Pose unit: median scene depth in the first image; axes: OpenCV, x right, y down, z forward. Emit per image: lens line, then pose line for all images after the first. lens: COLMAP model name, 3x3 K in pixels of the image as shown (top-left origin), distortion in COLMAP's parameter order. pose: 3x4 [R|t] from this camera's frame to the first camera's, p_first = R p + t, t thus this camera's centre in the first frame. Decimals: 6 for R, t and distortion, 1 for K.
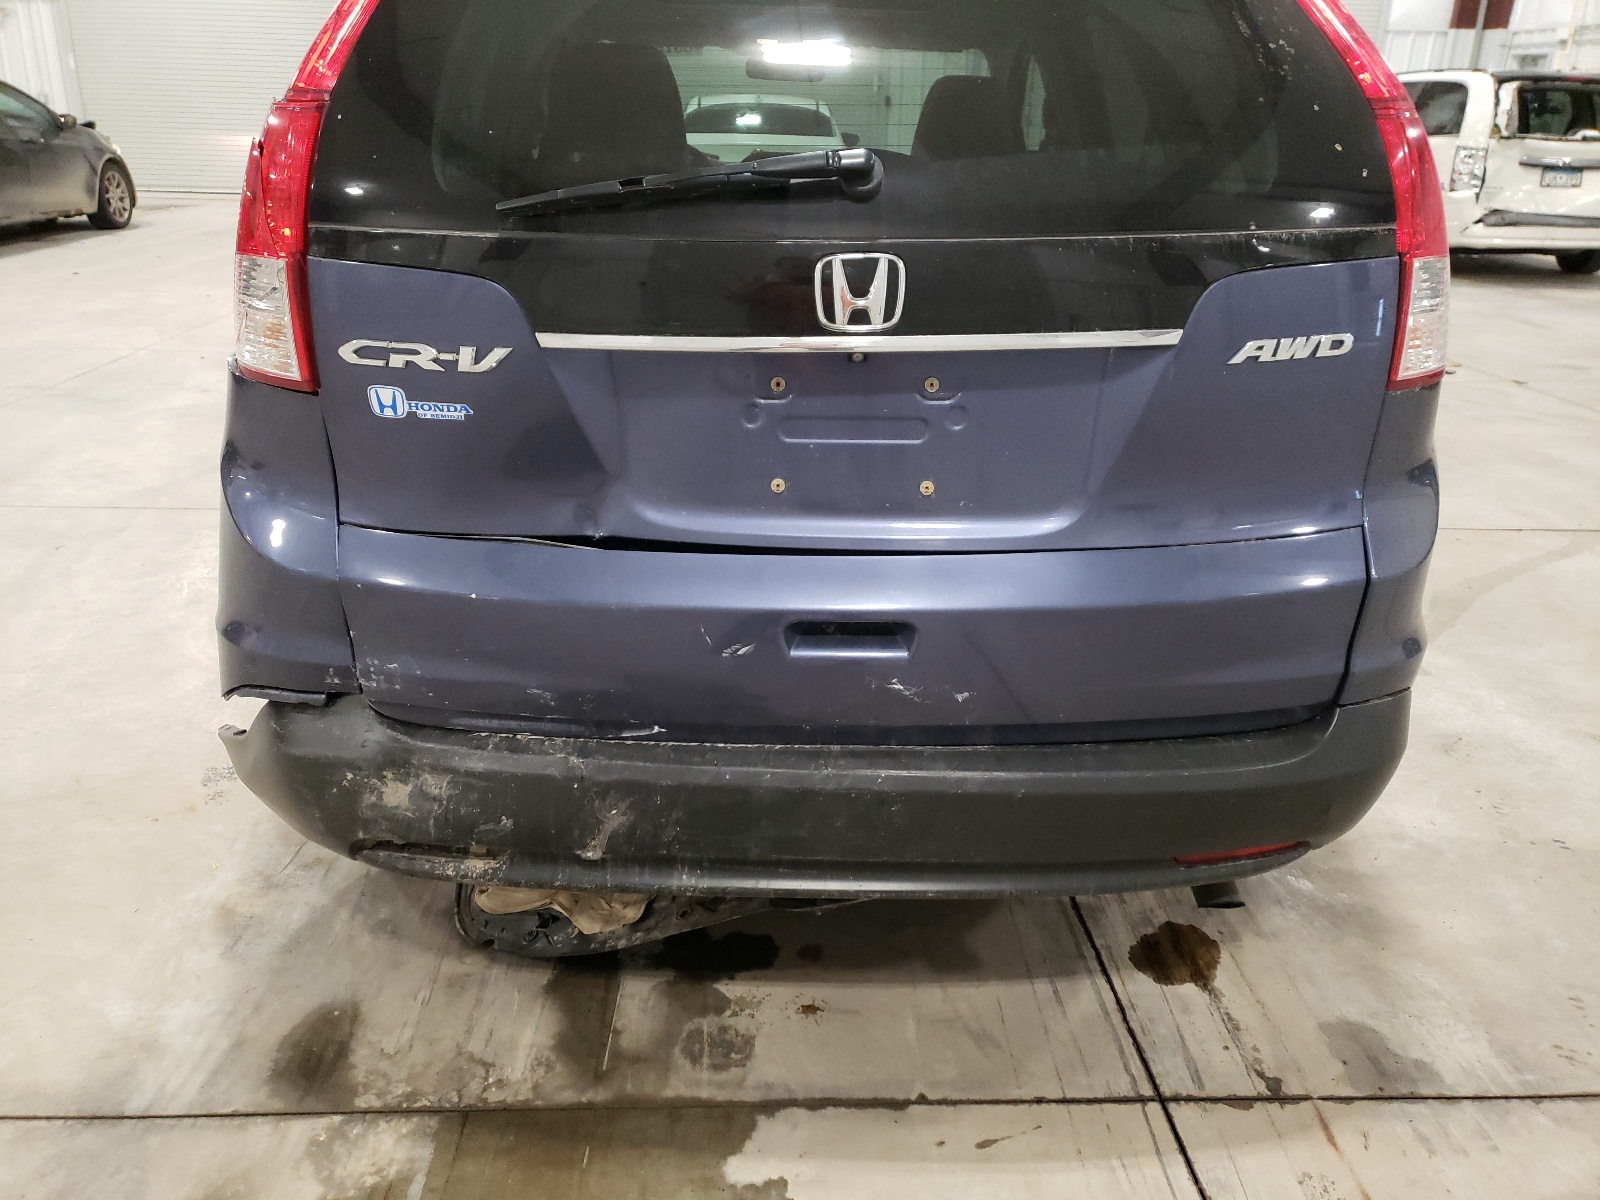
lens RADIAL K [[1231.3, 0, 795.7], [0, 1231.3, 598.1], [0, 0, 1]] dist [0.054270, -0.025094]
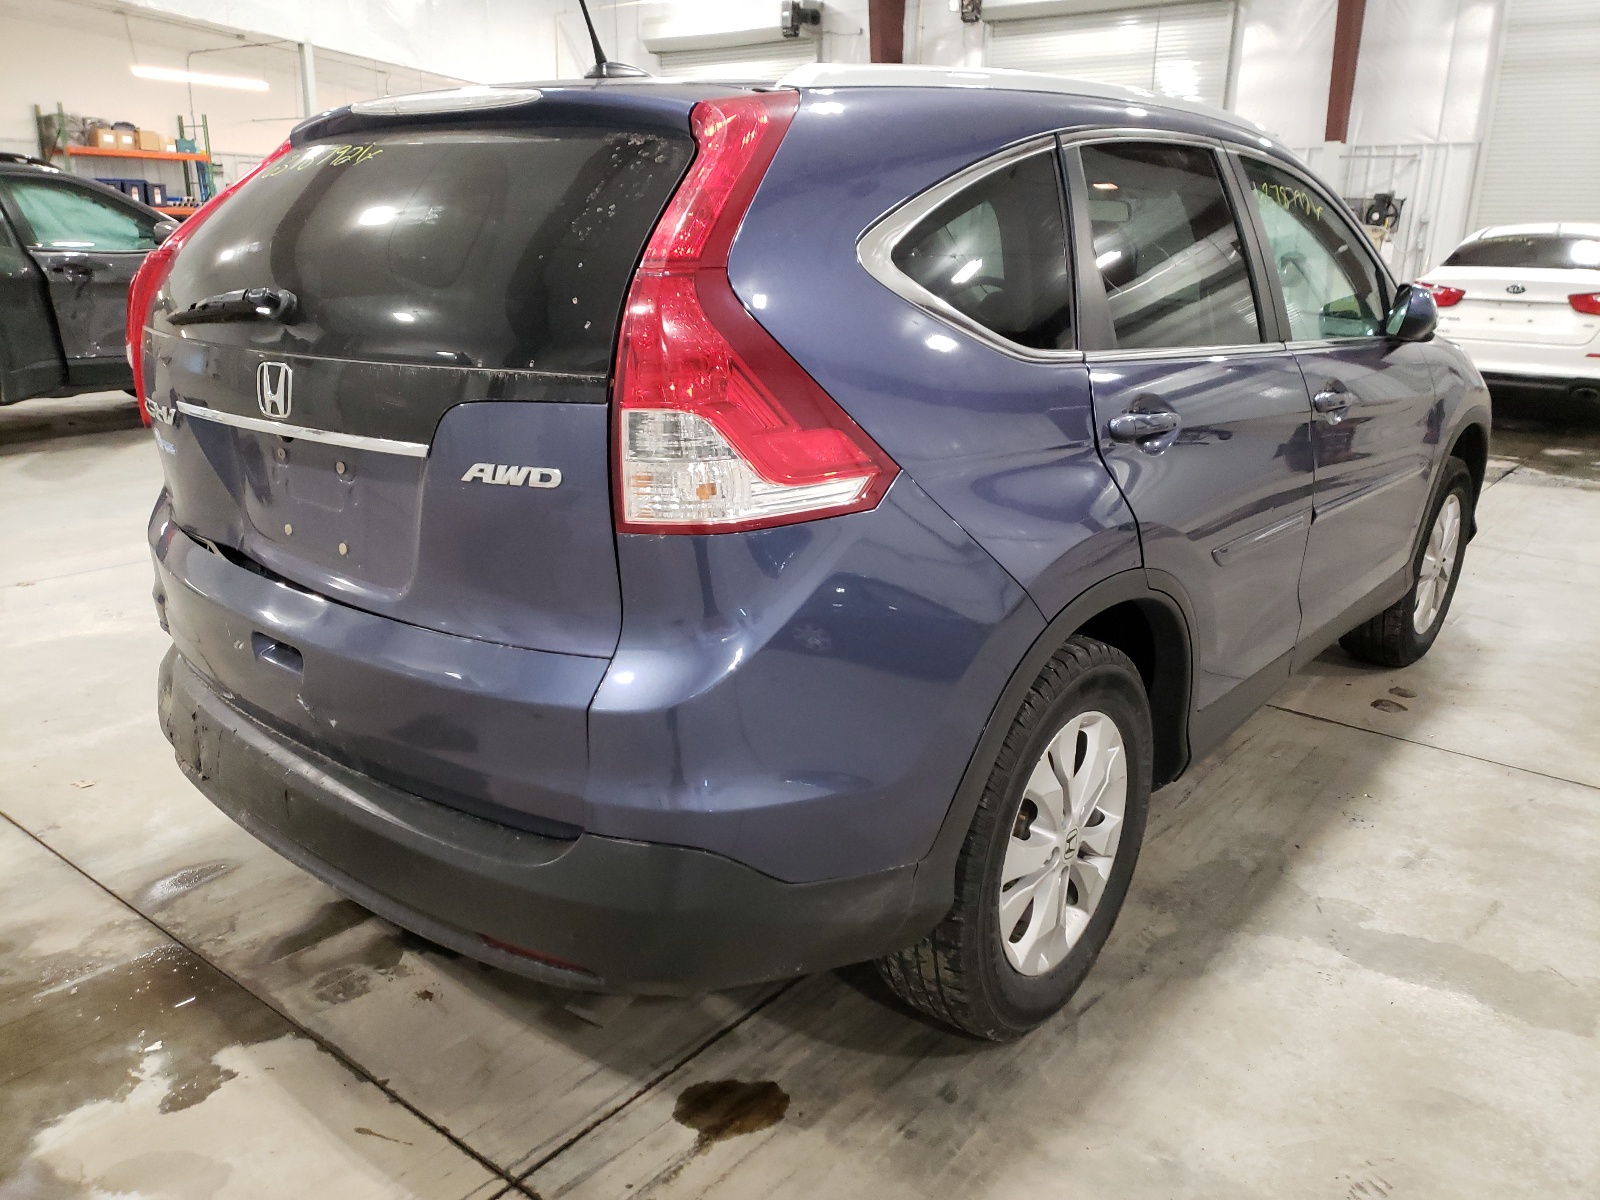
lens RADIAL K [[1231.3, 0, 794.4], [0, 1231.3, 585.8], [0, 0, 1]] dist [0.054270, -0.025094]
pose [[0.754231, 0.175796, -0.632639, 1.145066], [-0.241110, 0.970334, -0.017816, -0.129498], [0.610739, 0.165973, 0.774242, 0.283329]]
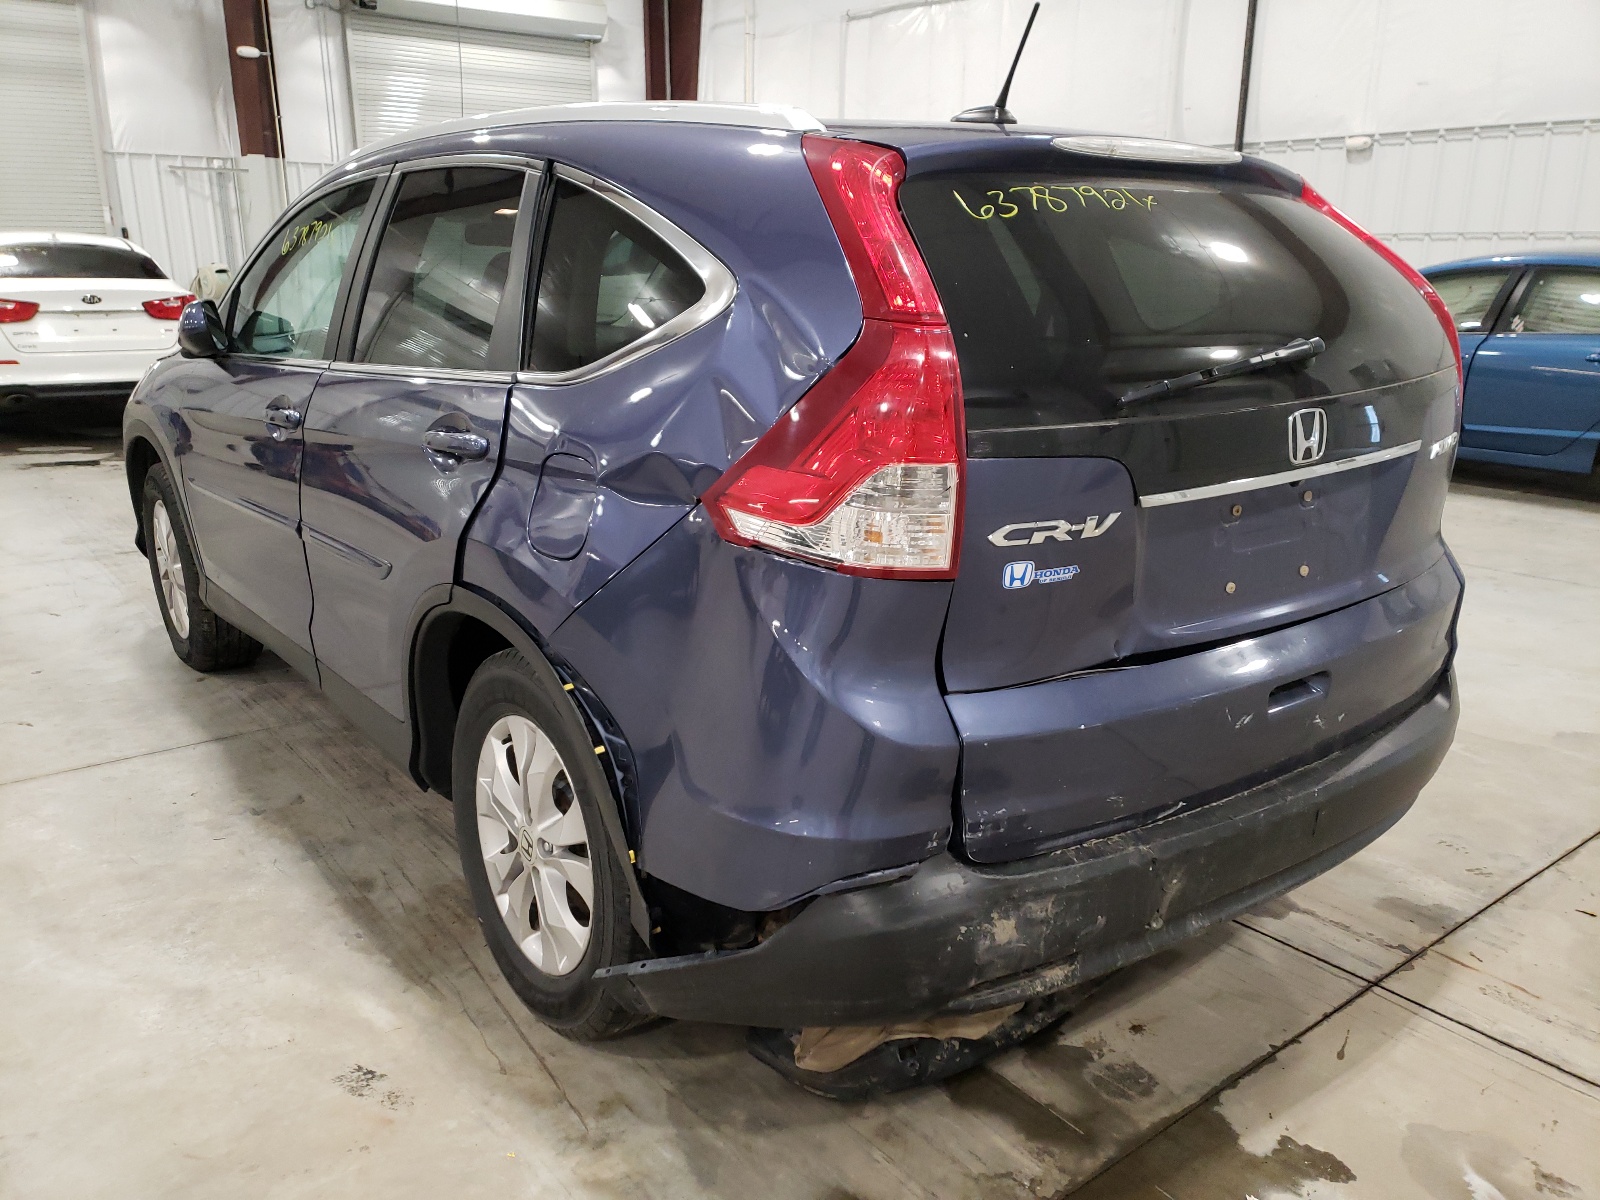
lens RADIAL K [[1231.3, 0, 803.5], [0, 1231.3, 615.8], [0, 0, 1]] dist [0.054270, -0.025094]
pose [[0.806259, -0.182645, 0.562661, -1.019050], [0.226002, 0.974097, -0.007646, -0.142184], [-0.546689, 0.133327, 0.826653, 0.160610]]
